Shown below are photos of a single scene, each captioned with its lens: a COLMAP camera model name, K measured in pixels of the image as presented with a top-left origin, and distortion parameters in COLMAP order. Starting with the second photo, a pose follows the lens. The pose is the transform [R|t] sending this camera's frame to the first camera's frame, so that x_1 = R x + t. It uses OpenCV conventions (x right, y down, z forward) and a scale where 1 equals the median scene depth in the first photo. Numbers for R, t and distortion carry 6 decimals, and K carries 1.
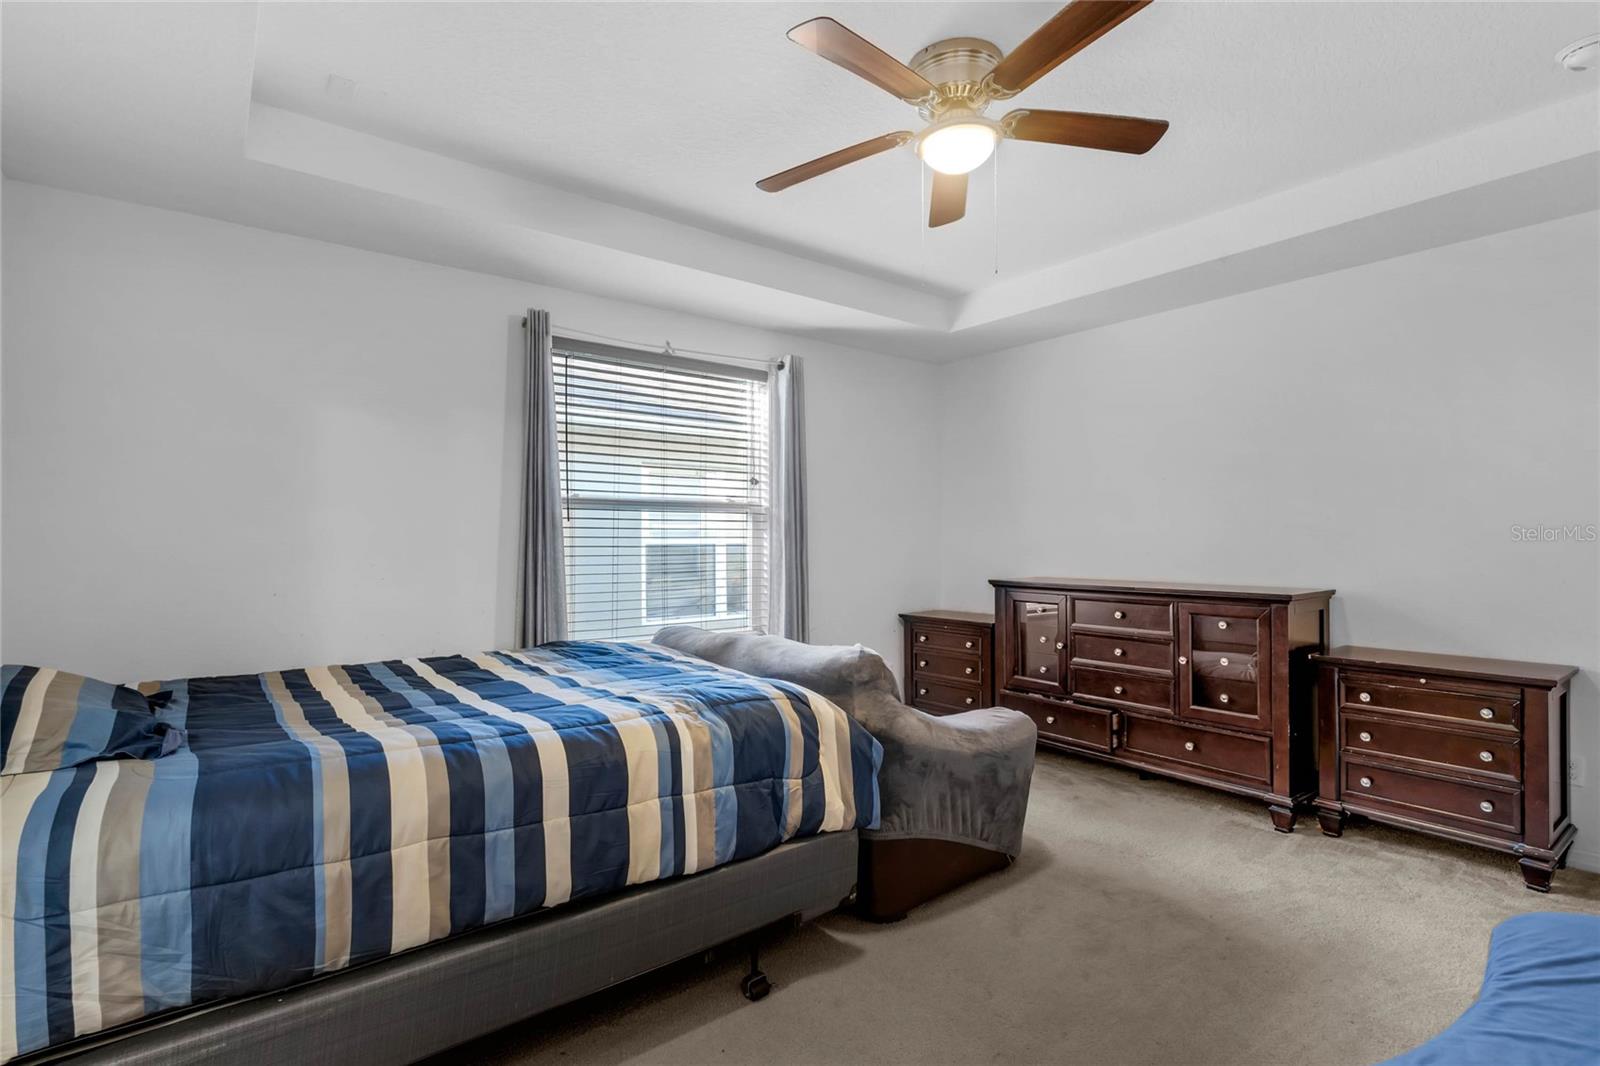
lens RADIAL K [[754.4, 0, 799.2], [0, 754.4, 531.7], [0, 0, 1]] dist [0.002529, 0.000081]
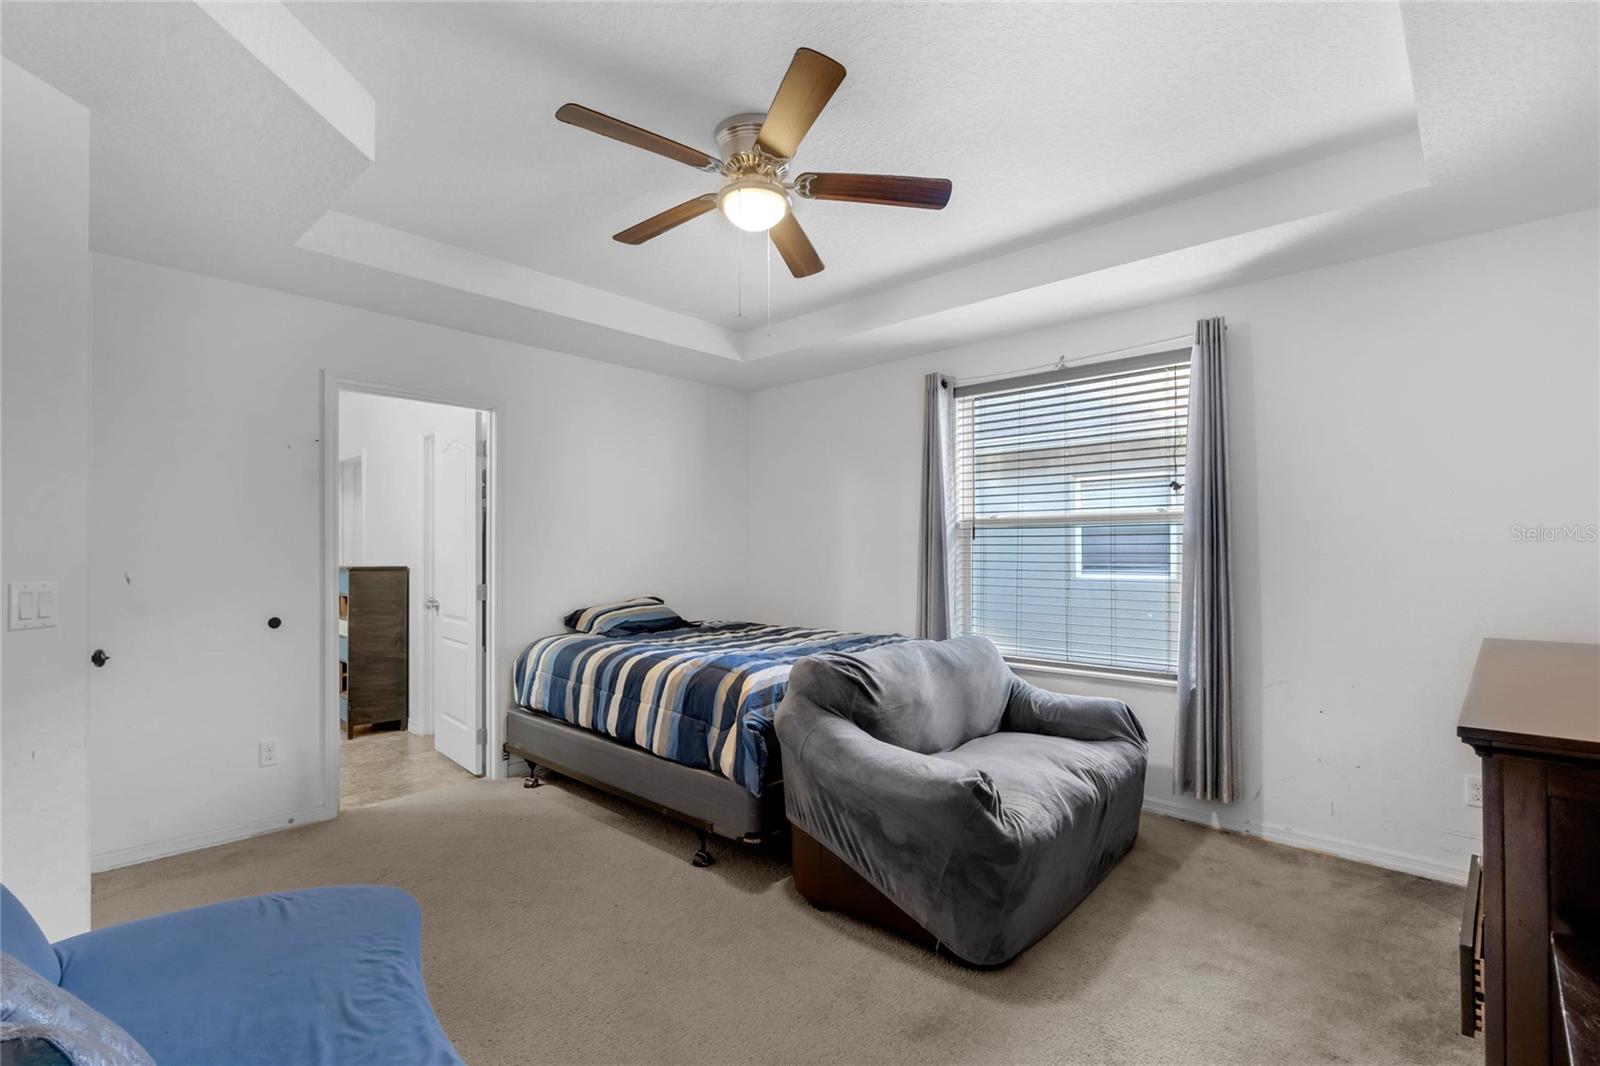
lens RADIAL K [[754.4, 0, 800.3], [0, 754.4, 545.2], [0, 0, 1]] dist [0.002529, 0.000081]
pose [[0.147950, -0.005514, -0.988979, 1.288001], [0.009755, 0.999944, -0.004116, -0.004309], [0.988947, -0.009038, 0.147996, 0.876110]]
